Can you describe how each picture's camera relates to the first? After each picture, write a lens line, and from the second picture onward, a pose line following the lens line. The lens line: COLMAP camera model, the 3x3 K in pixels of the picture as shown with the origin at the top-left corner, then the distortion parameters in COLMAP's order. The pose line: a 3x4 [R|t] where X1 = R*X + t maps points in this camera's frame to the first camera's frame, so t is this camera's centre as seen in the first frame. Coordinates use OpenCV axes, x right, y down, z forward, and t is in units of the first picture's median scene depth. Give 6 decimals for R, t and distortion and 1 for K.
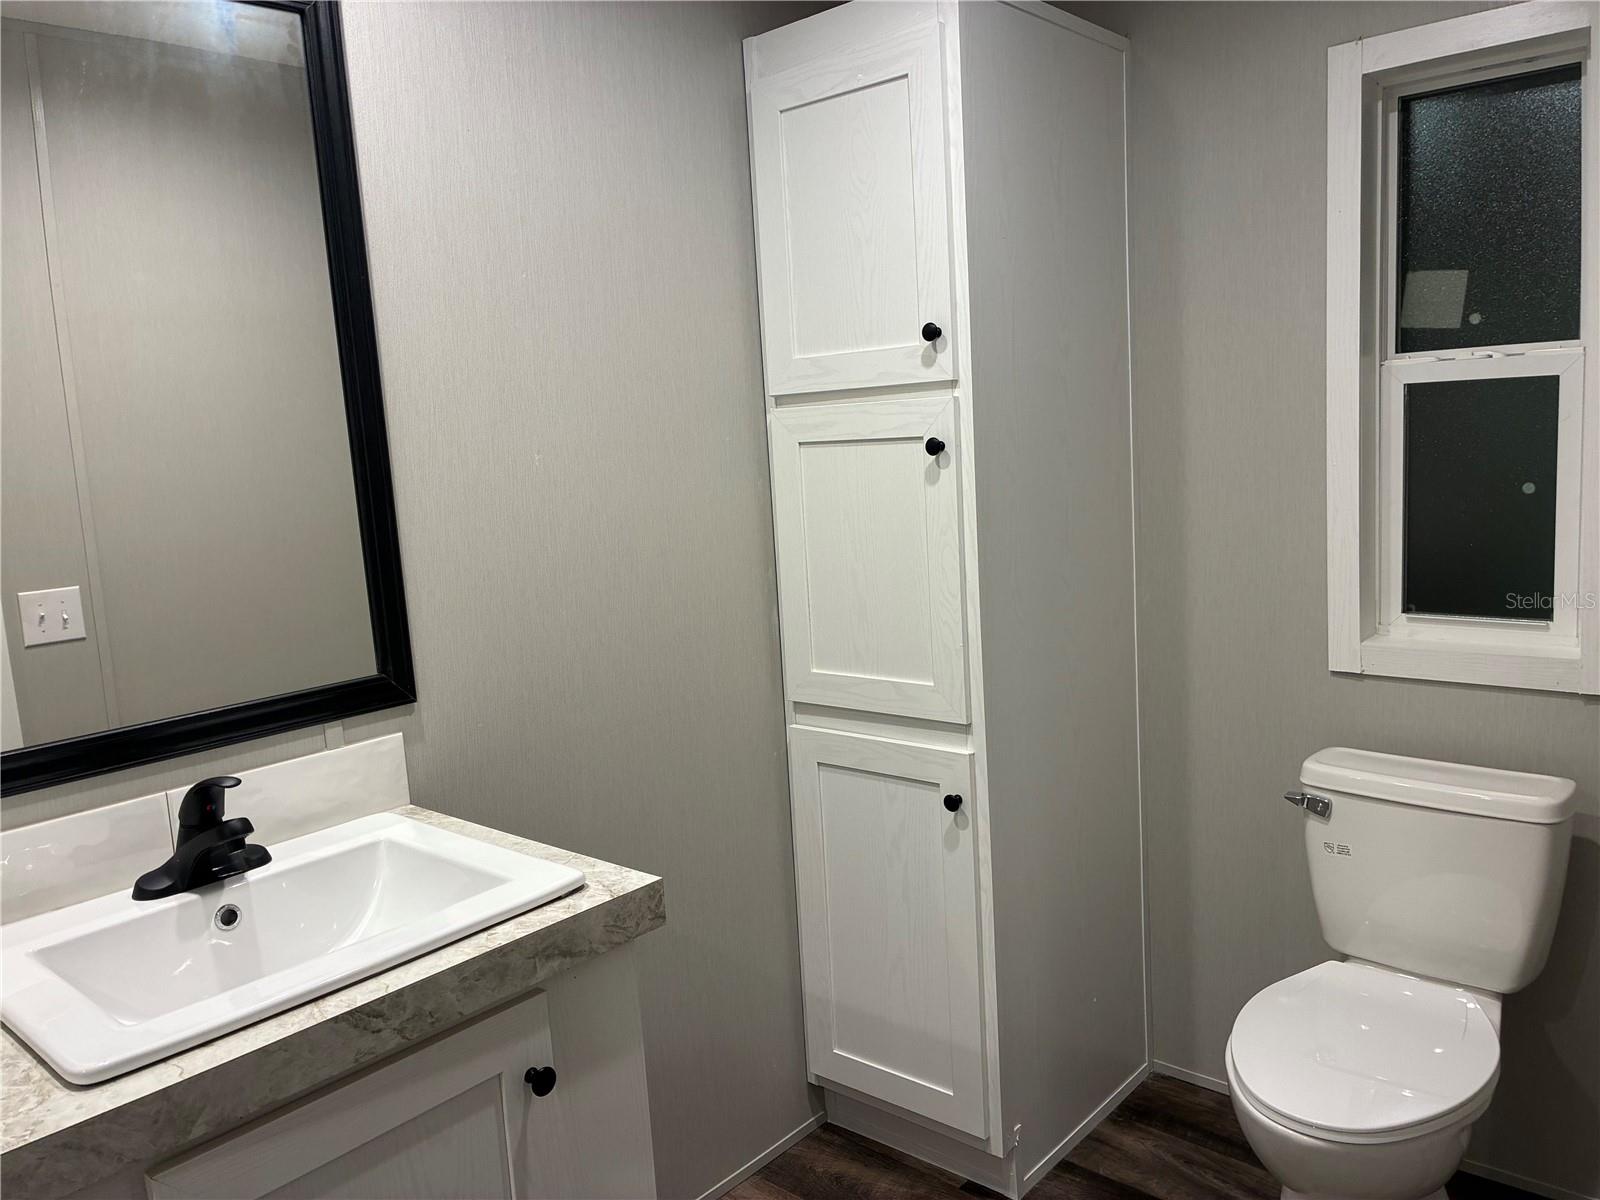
lens RADIAL K [[1215.4, 0, 800.0], [0, 1215.4, 600.0], [0, 0, 1]] dist [0.049152, -0.073192]
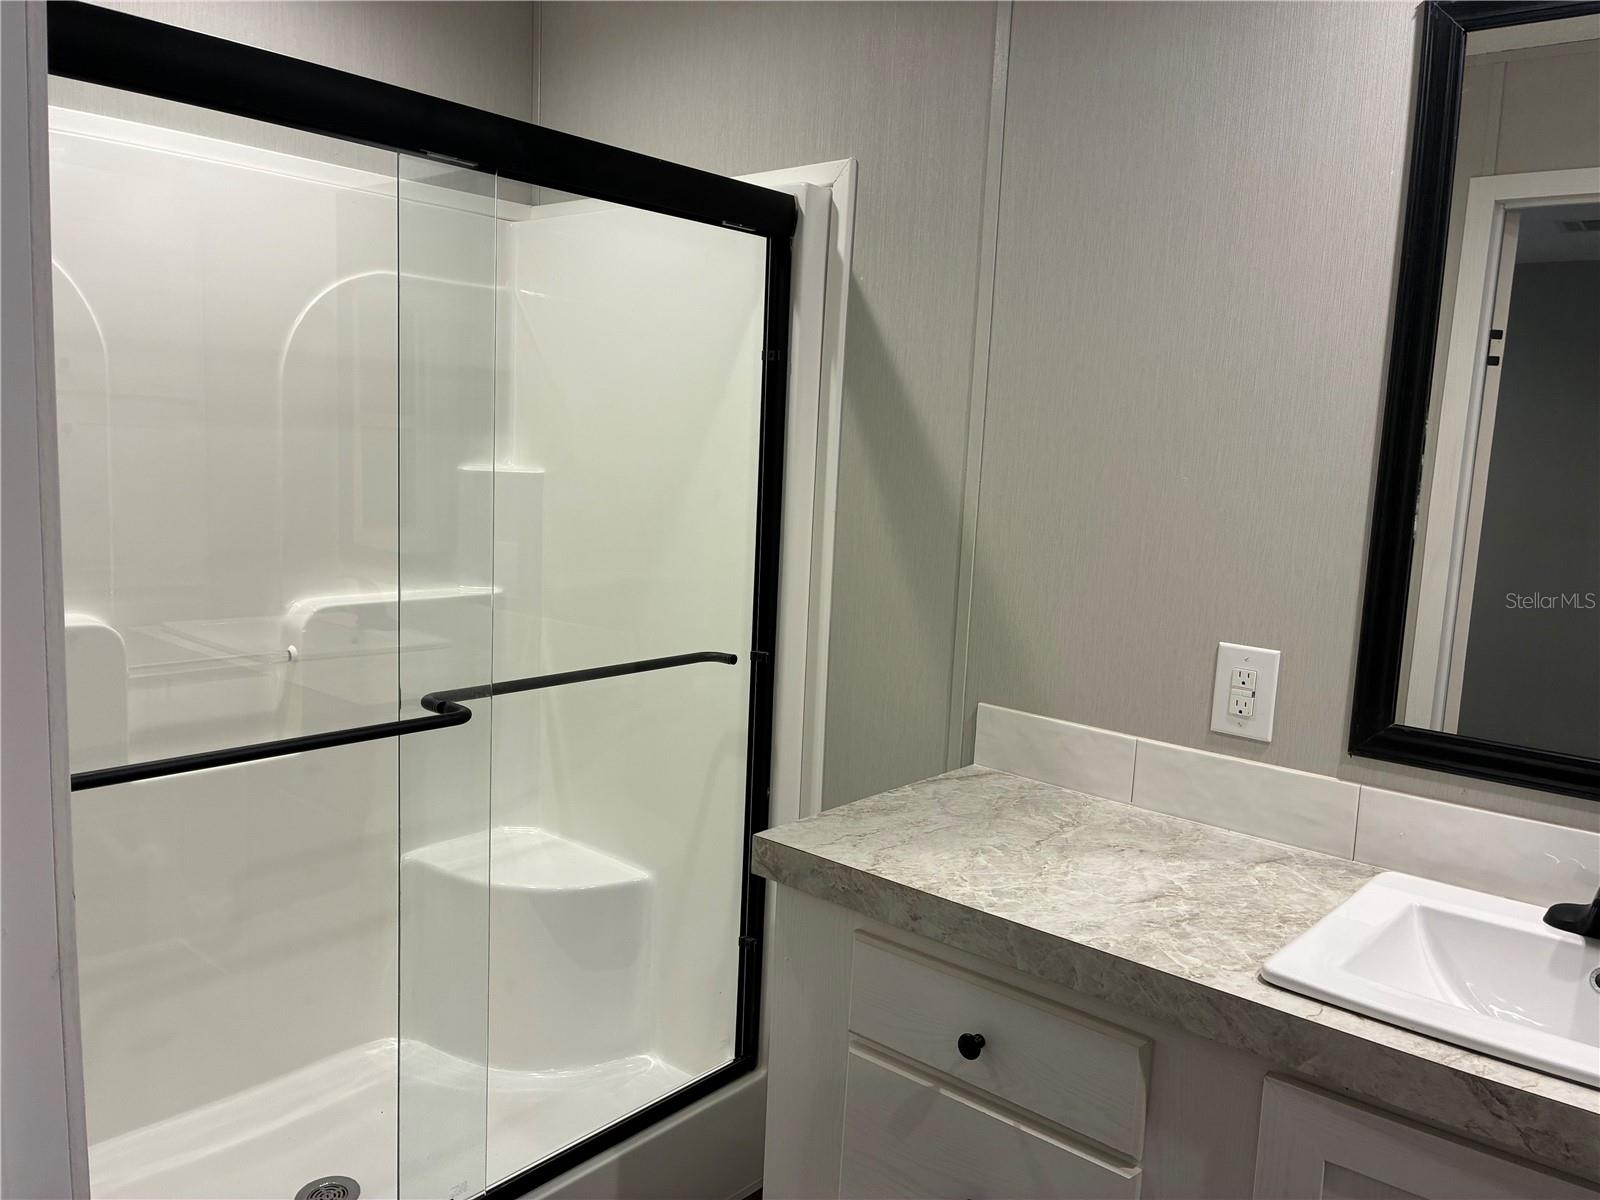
lens RADIAL K [[1215.4, 0, 800.0], [0, 1215.4, 600.0], [0, 0, 1]] dist [0.049152, -0.073192]
pose [[0.010818, 0.190150, -0.981695, 0.509670], [-0.182096, 0.965711, 0.185048, -0.113306], [0.983221, 0.176761, 0.045073, 0.355869]]
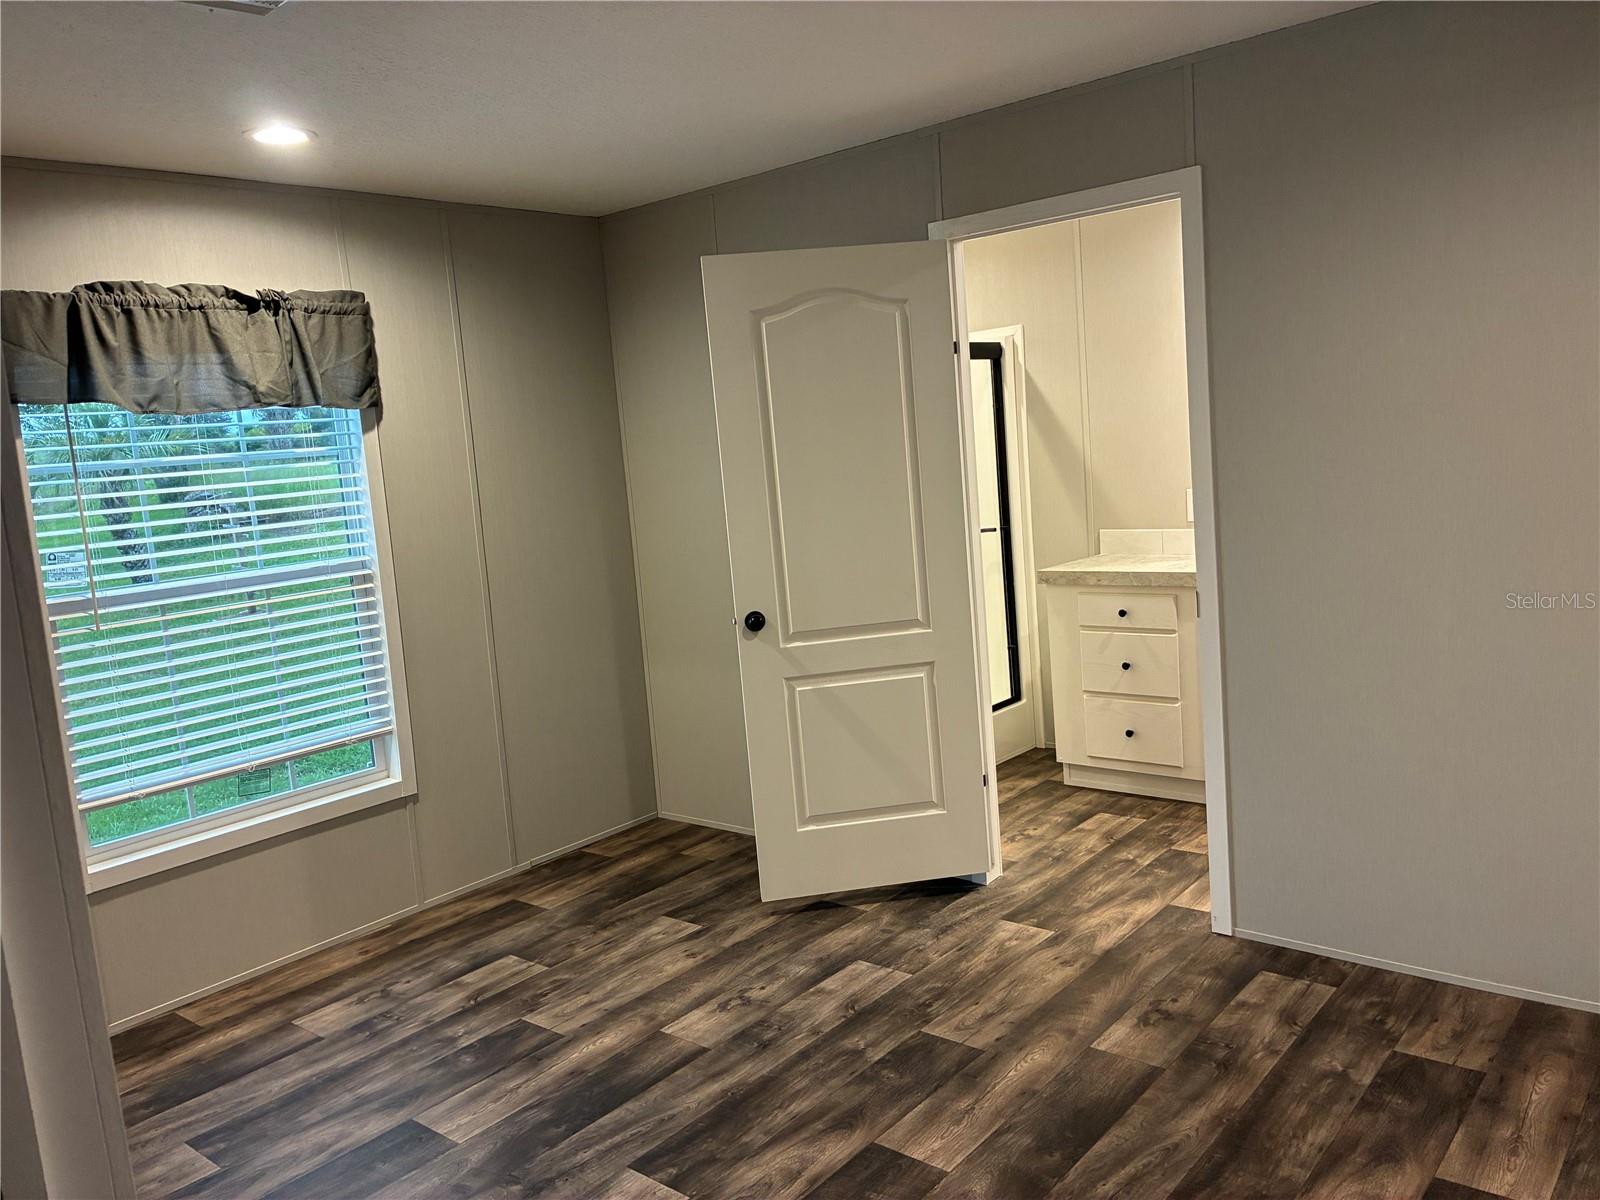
lens RADIAL K [[1215.4, 0, 800.0], [0, 1215.4, 600.0], [0, 0, 1]] dist [0.049152, -0.073192]
pose [[0.020930, 0.184417, -0.982625, 3.400737], [-0.065024, 0.981011, 0.182729, -0.199470], [0.997664, 0.060070, 0.032524, -0.562927]]
